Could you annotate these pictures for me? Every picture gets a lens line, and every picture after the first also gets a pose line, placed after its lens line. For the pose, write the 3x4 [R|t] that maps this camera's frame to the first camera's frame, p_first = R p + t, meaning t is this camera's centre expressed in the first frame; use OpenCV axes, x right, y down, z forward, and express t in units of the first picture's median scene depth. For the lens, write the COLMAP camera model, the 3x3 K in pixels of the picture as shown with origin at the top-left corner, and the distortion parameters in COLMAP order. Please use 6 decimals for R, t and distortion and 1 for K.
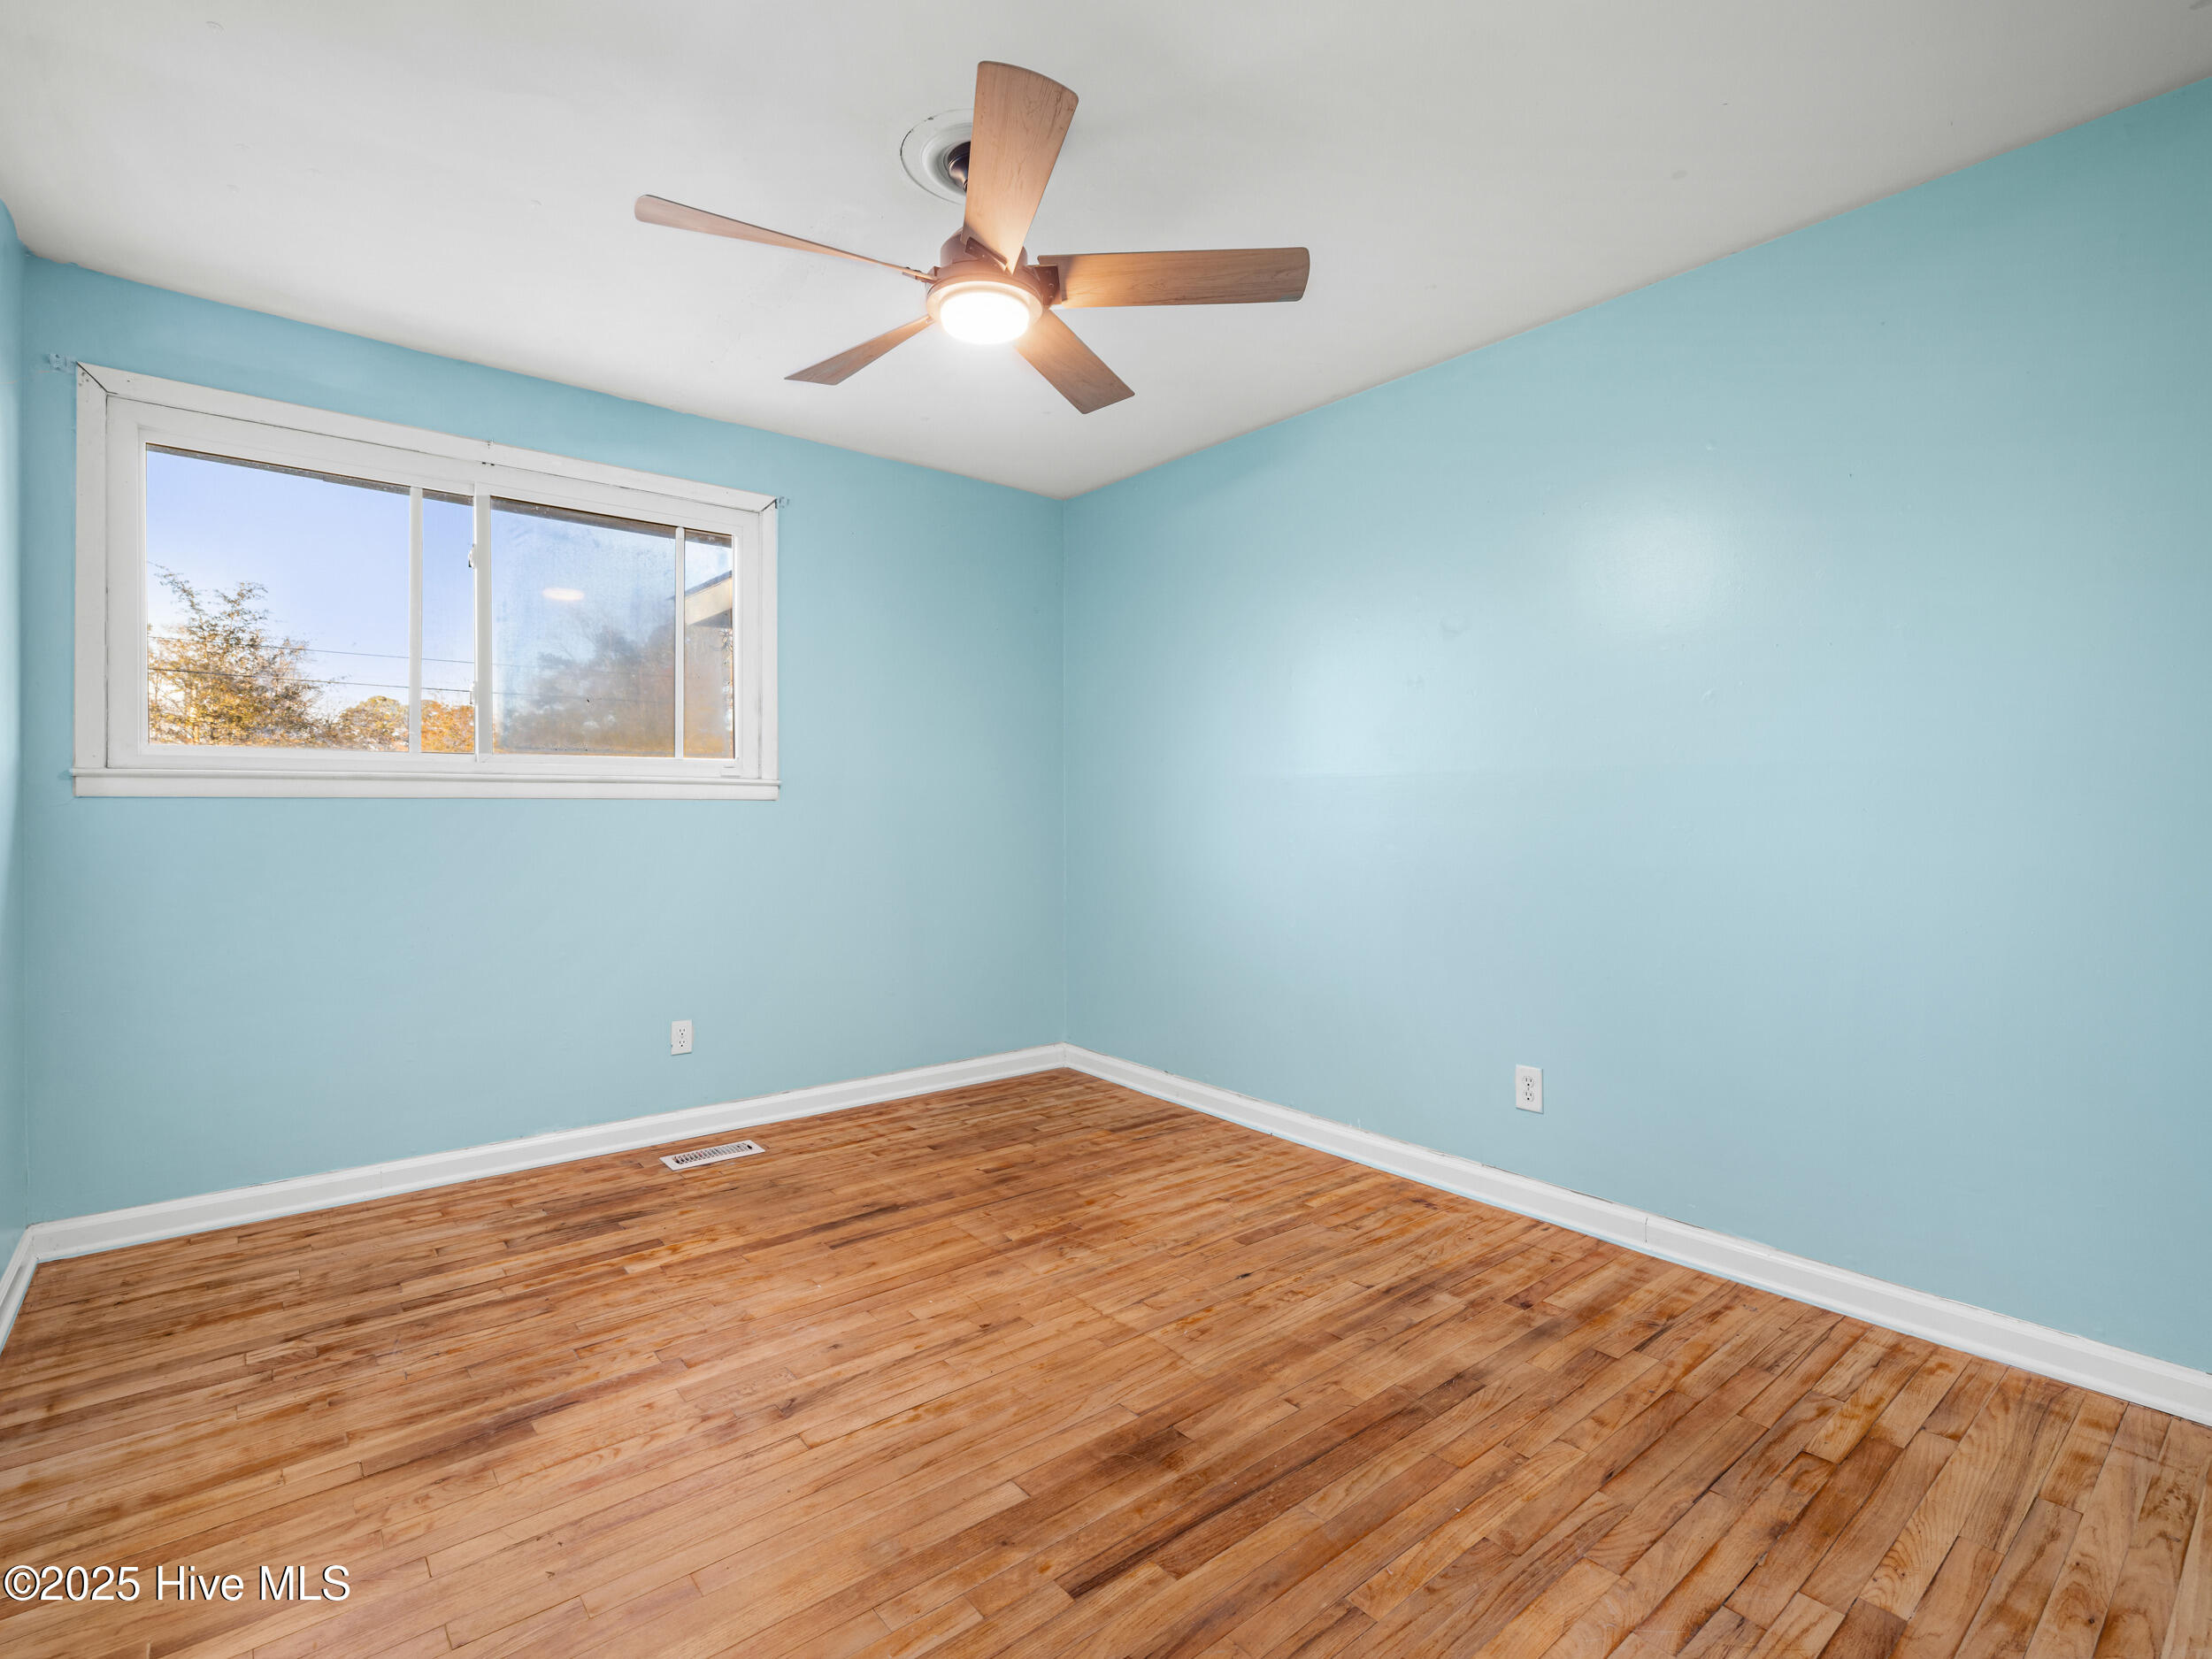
lens RADIAL K [[1062.1, 0, 1108.3], [0, 1062.1, 822.8], [0, 0, 1]] dist [0.004968, 0.000601]
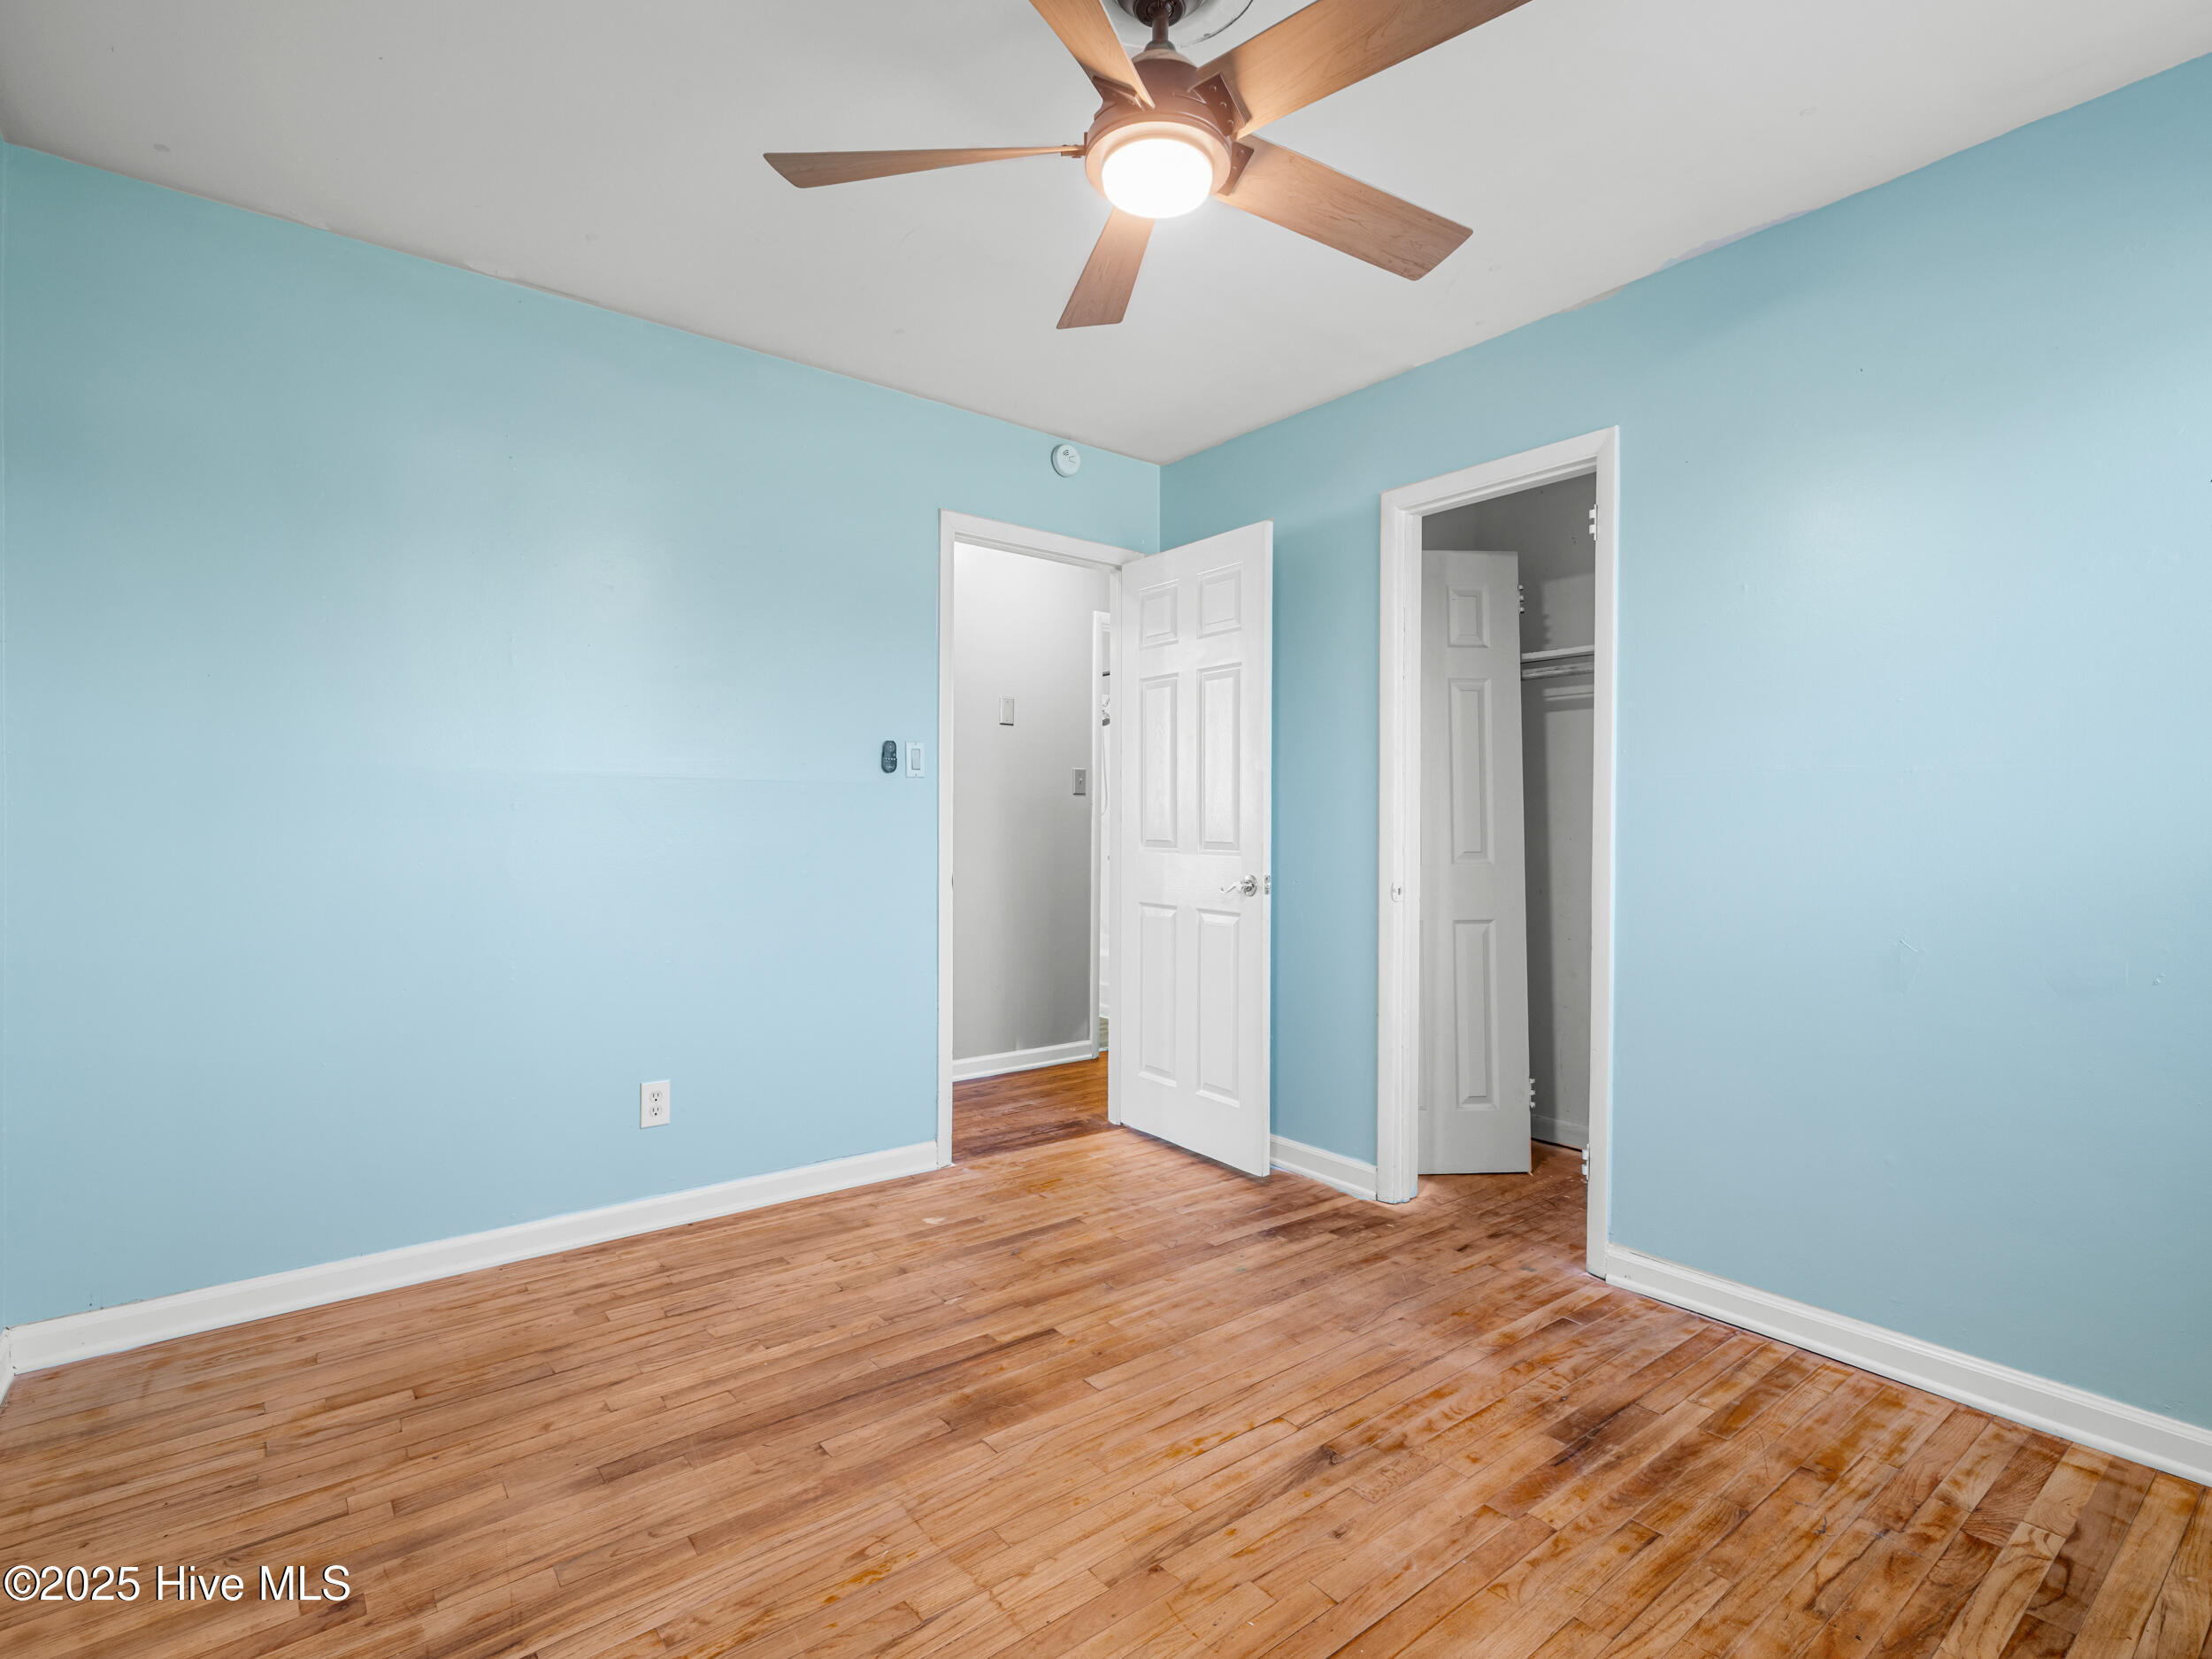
lens RADIAL K [[1062.1, 0, 1103.6], [0, 1062.1, 826.1], [0, 0, 1]] dist [0.004968, 0.000601]
pose [[-0.999627, -0.007990, 0.026128, -0.112561], [-0.007695, 0.999906, 0.011358, -0.047808], [-0.026217, 0.011153, -0.999594, 2.027282]]
